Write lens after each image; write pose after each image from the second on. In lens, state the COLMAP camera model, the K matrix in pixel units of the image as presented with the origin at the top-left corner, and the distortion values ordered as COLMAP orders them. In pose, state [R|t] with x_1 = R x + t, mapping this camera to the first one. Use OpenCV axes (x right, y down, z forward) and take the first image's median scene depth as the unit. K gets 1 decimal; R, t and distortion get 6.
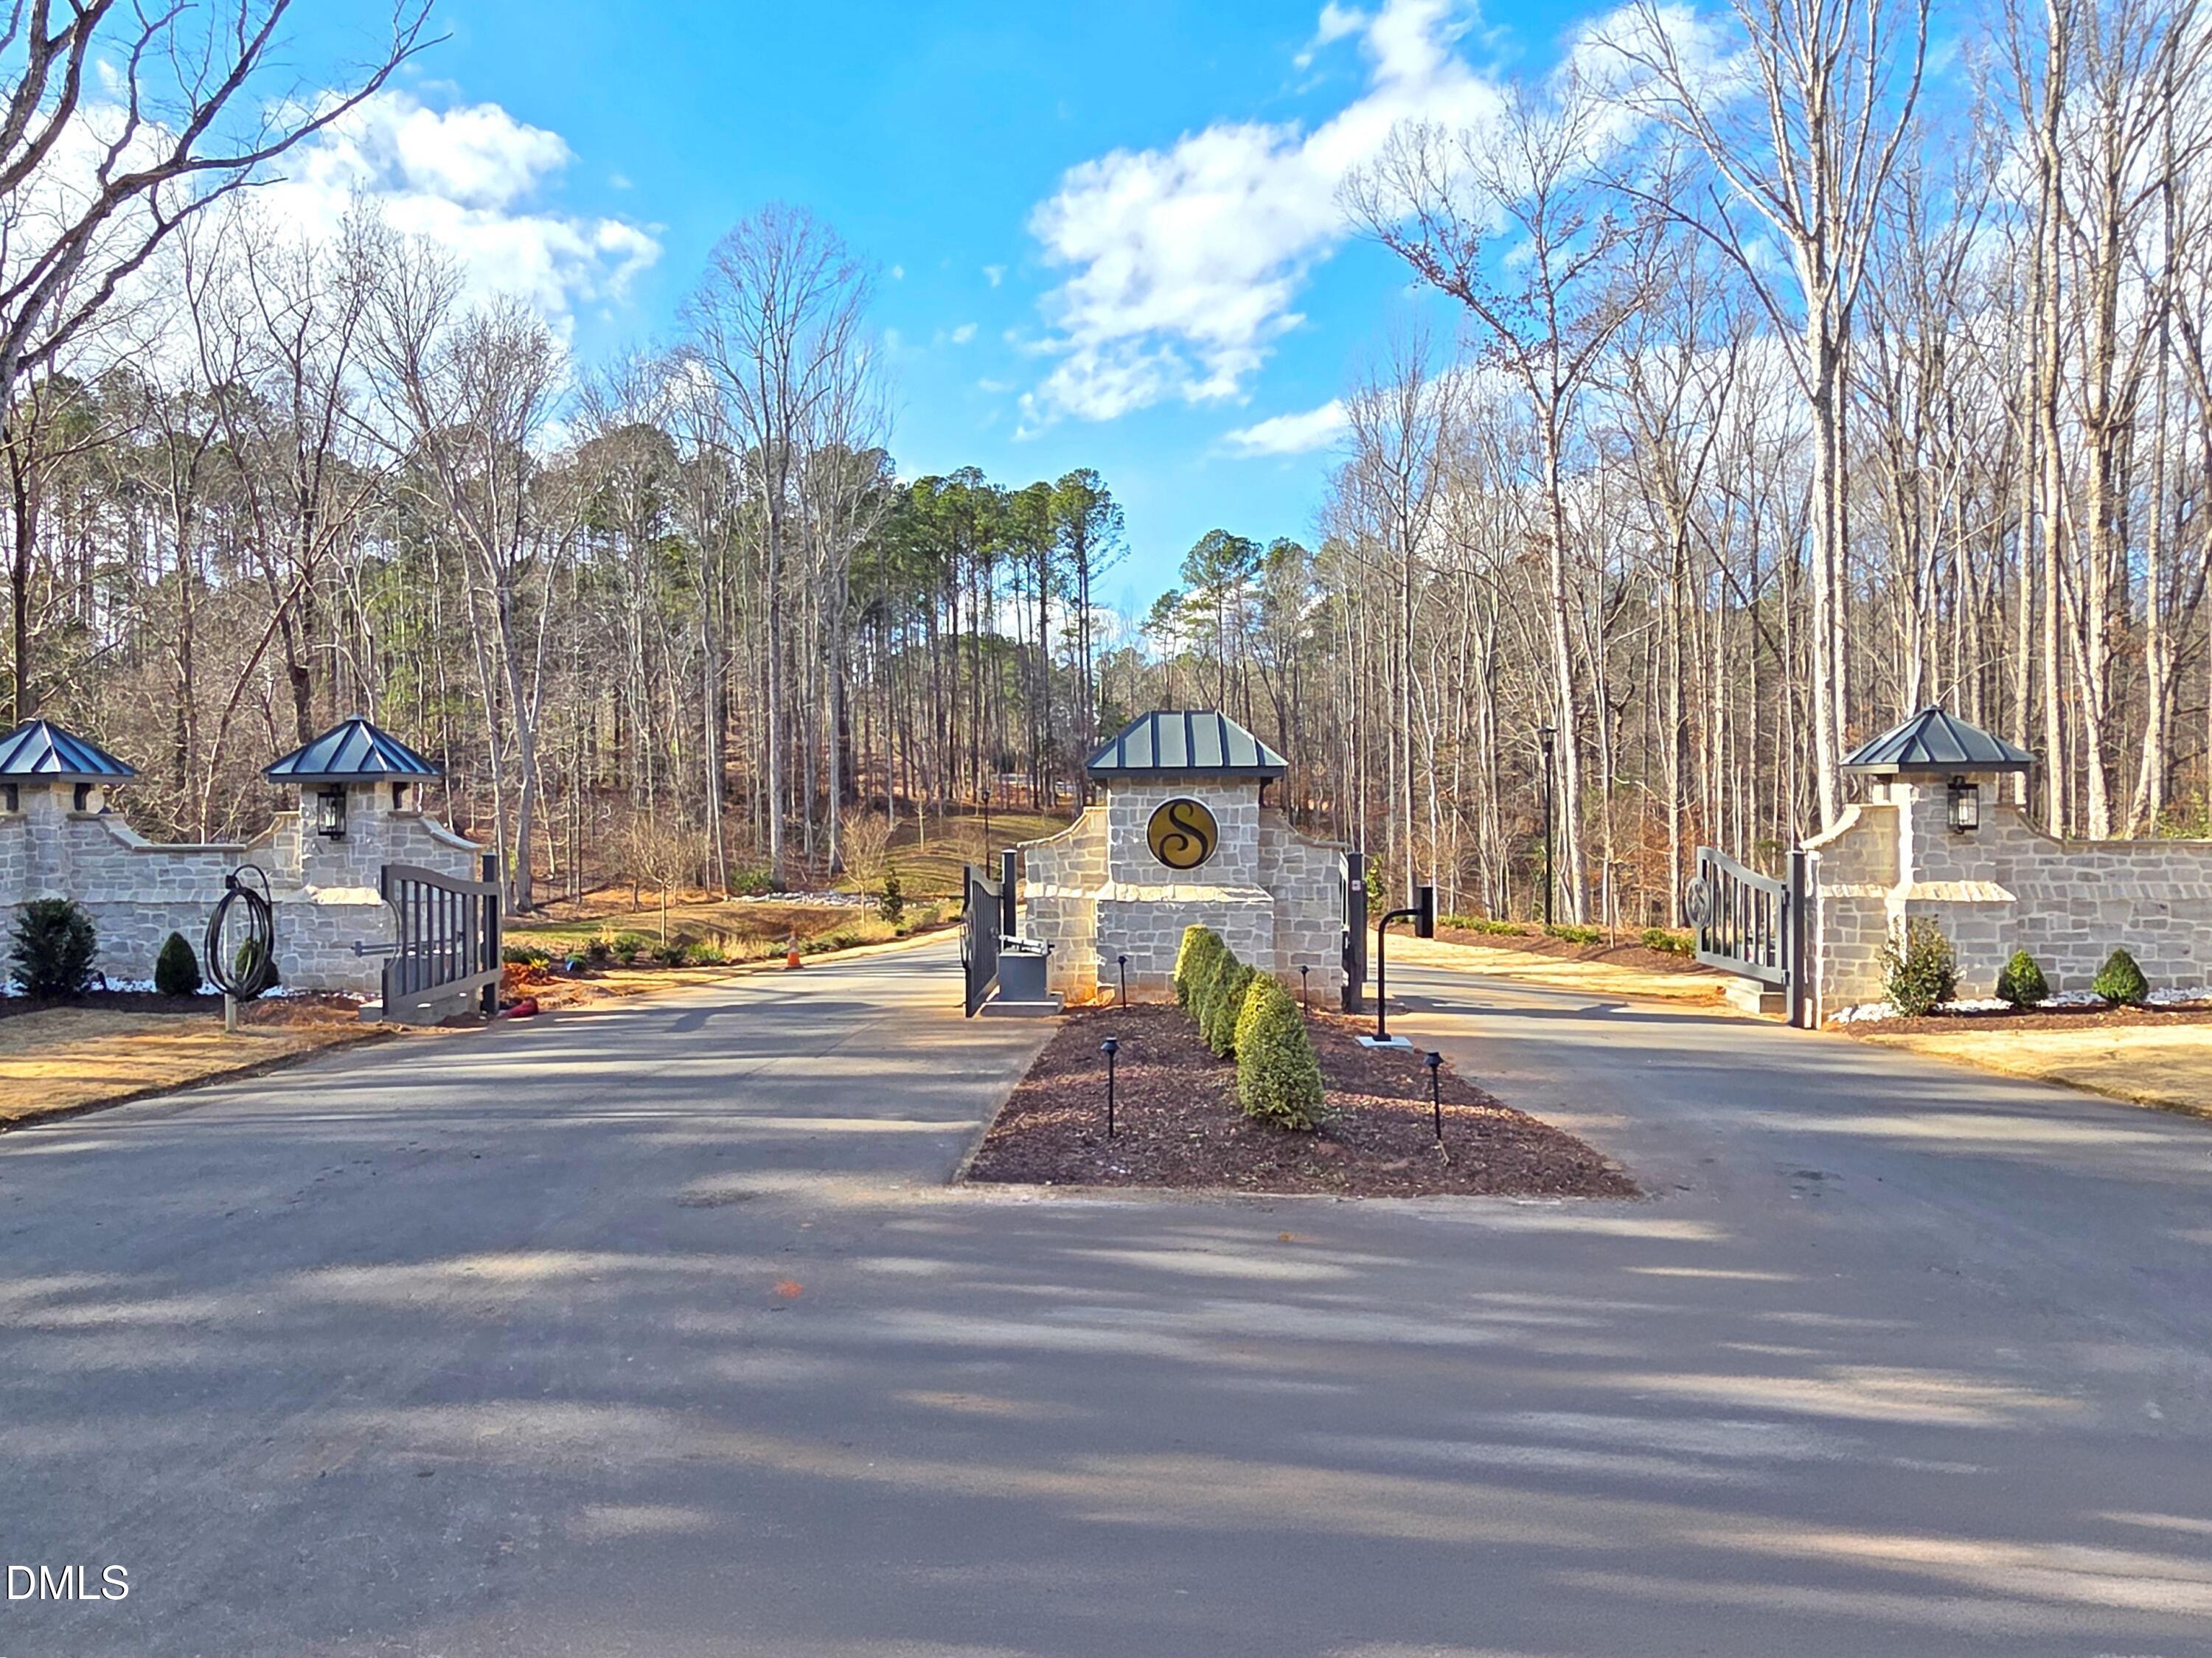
lens RADIAL K [[1571.8, 0, 1055.9], [0, 1571.8, 781.5], [0, 0, 1]] dist [-0.001087, -0.001113]
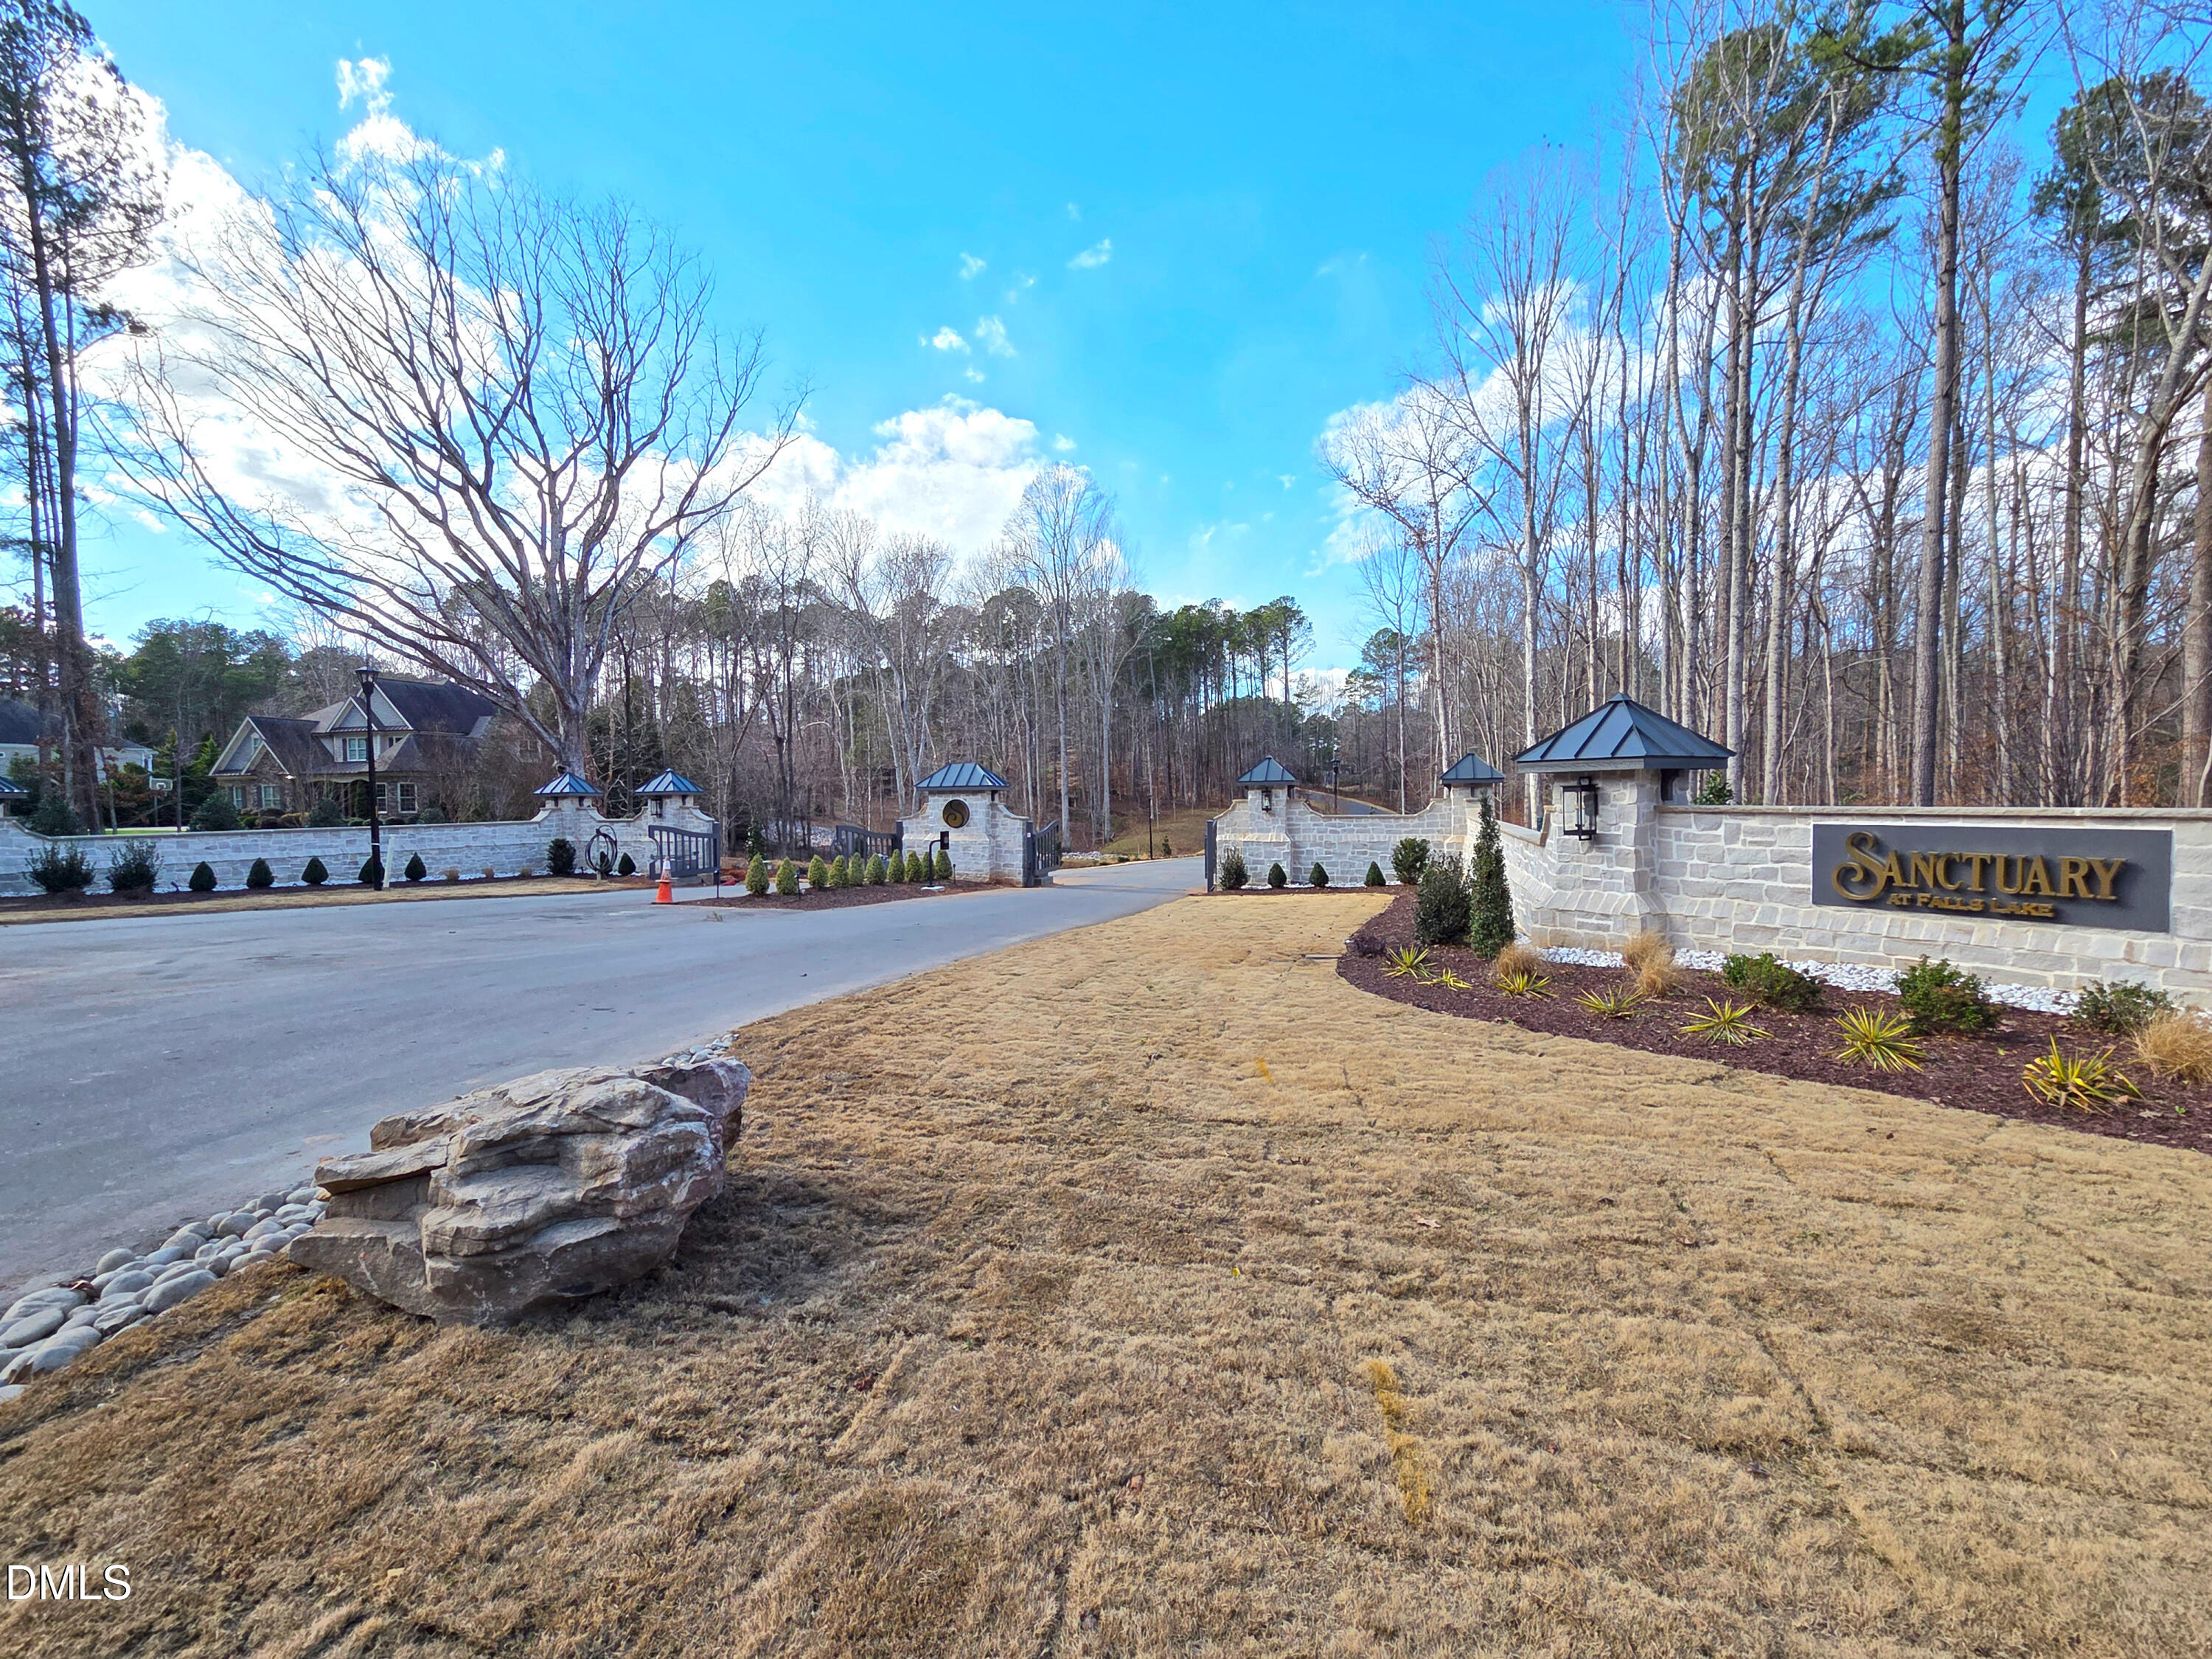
lens RADIAL K [[985.4, 0, 1106.0], [0, 985.4, 829.5], [0, 0, 1]] dist [0.000304, 0.000109]
pose [[0.971802, 0.000801, -0.235795, 0.370533], [0.008992, 0.999141, 0.040452, -0.001032], [0.235625, -0.041432, 0.970961, -0.240199]]
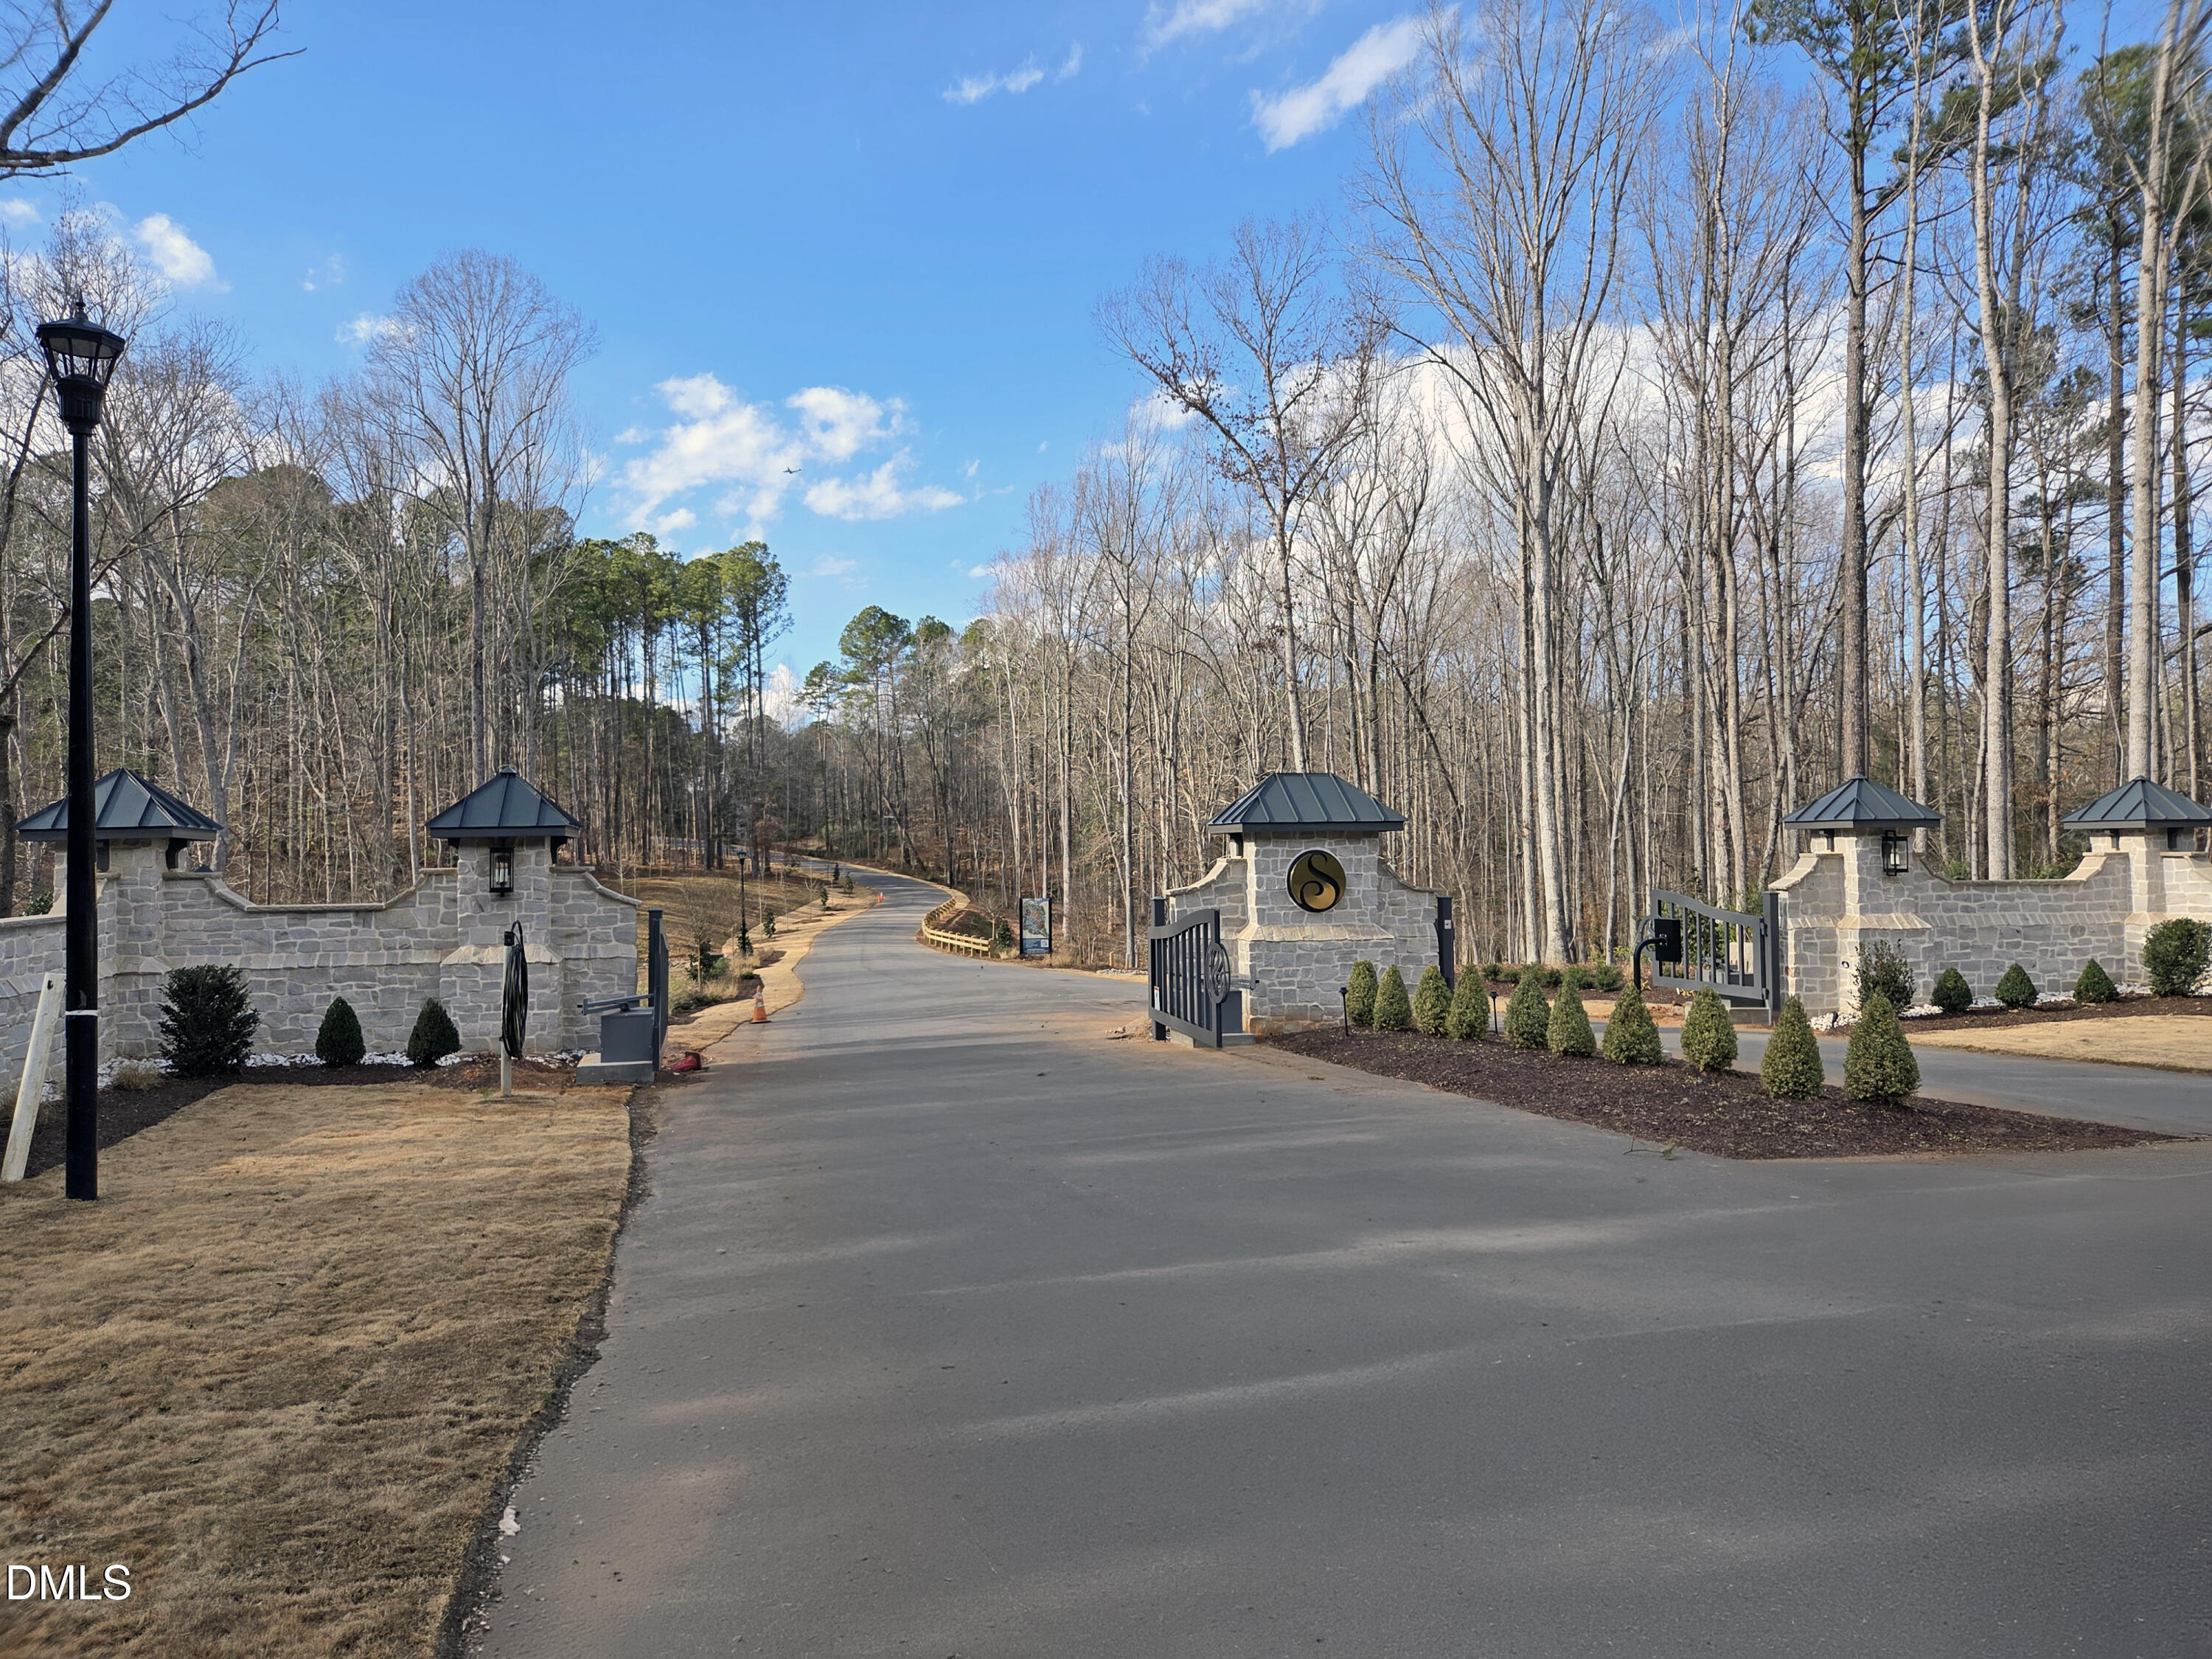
lens RADIAL K [[1493.3, 0, 1097.3], [0, 1493.3, 782.7], [0, 0, 1]] dist [0.038875, -0.001922]
pose [[0.958692, 0.009172, 0.284297, -0.208727], [0.002884, 0.999115, -0.041958, 0.004043], [-0.284431, 0.041045, 0.957818, 0.007560]]
